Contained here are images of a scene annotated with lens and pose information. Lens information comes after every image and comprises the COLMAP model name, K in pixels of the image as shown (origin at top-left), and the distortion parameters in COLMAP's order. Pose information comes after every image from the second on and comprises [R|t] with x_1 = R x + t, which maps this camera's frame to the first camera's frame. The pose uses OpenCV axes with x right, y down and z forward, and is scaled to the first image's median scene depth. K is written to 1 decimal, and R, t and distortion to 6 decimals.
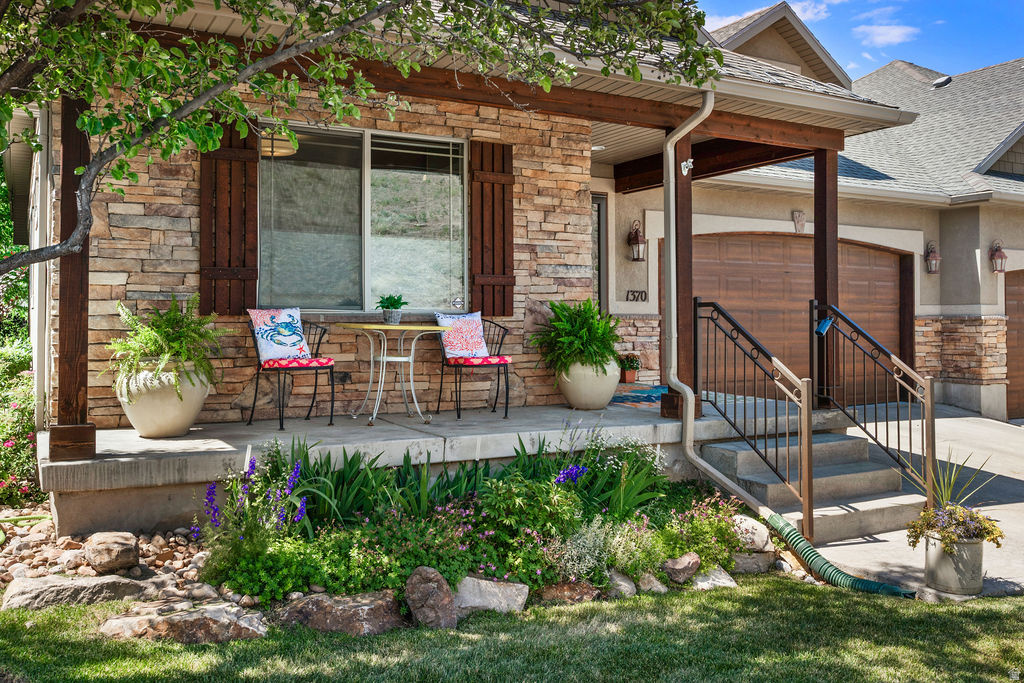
lens RADIAL K [[877.1, 0, 512.2], [0, 877.1, 305.2], [0, 0, 1]] dist [-0.004682, -0.000501]
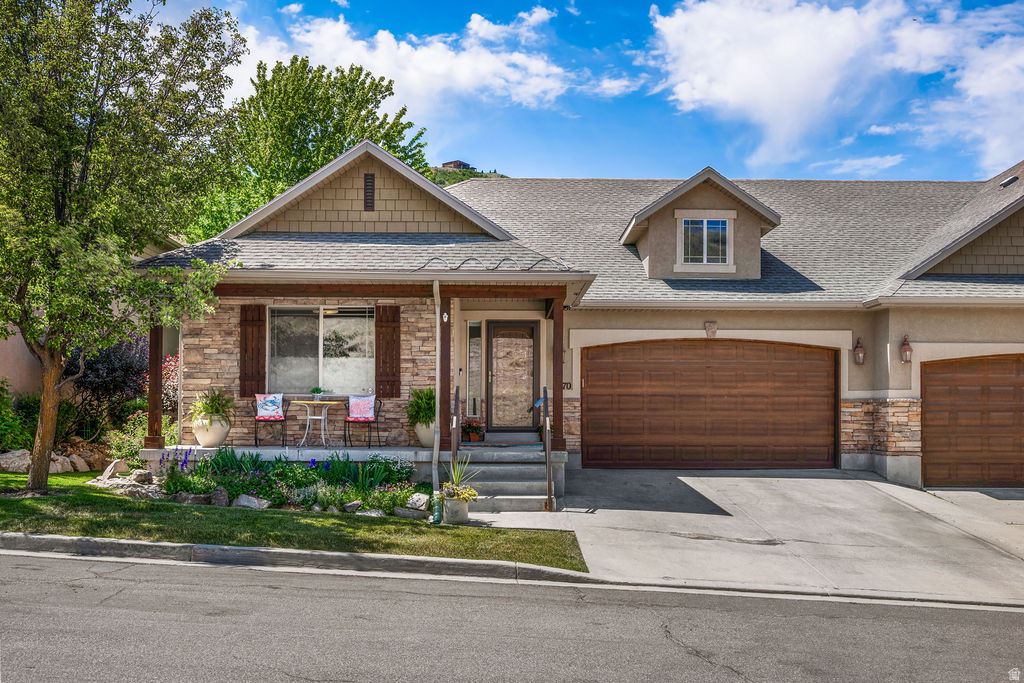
lens RADIAL K [[876.4, 0, 513.8], [0, 876.4, 401.8], [0, 0, 1]] dist [-0.004975, 0.000303]
pose [[0.880688, -0.004392, -0.473677, 0.709503], [0.005233, 0.999986, 0.000458, 0.014243], [0.473668, -0.002883, 0.880699, -0.343979]]
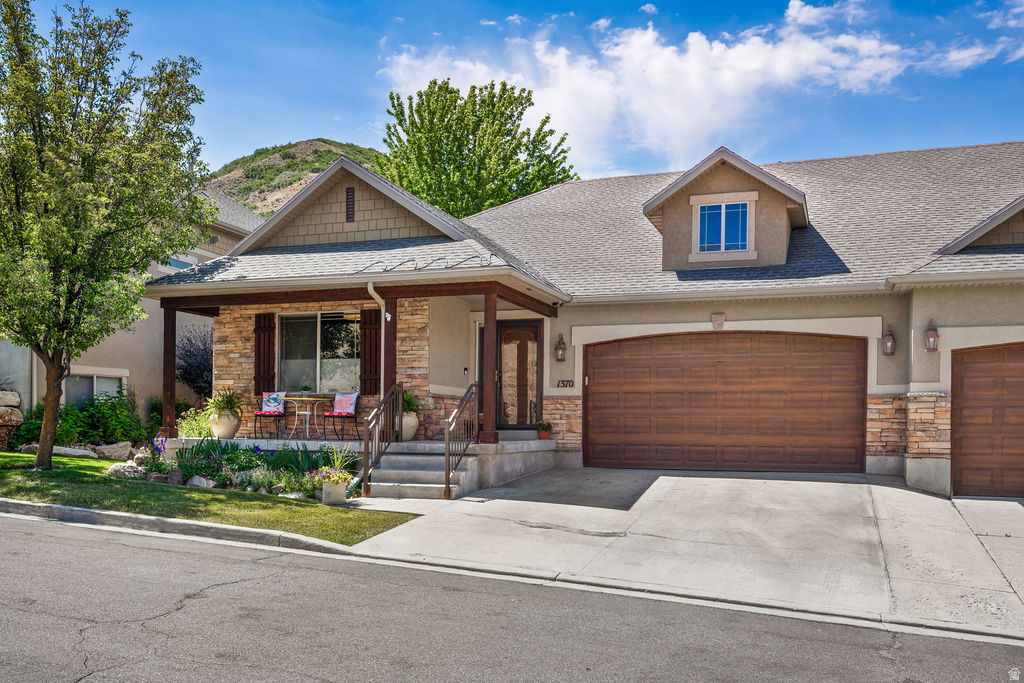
lens RADIAL K [[895.0, 0, 510.0], [0, 895.0, 434.2], [0, 0, 1]] dist [-0.002376, 0.007407]
pose [[0.661666, 0.008952, -0.749745, 1.116402], [0.004701, 0.999860, 0.016087, 0.046194], [0.749784, -0.014169, 0.661531, -0.087355]]
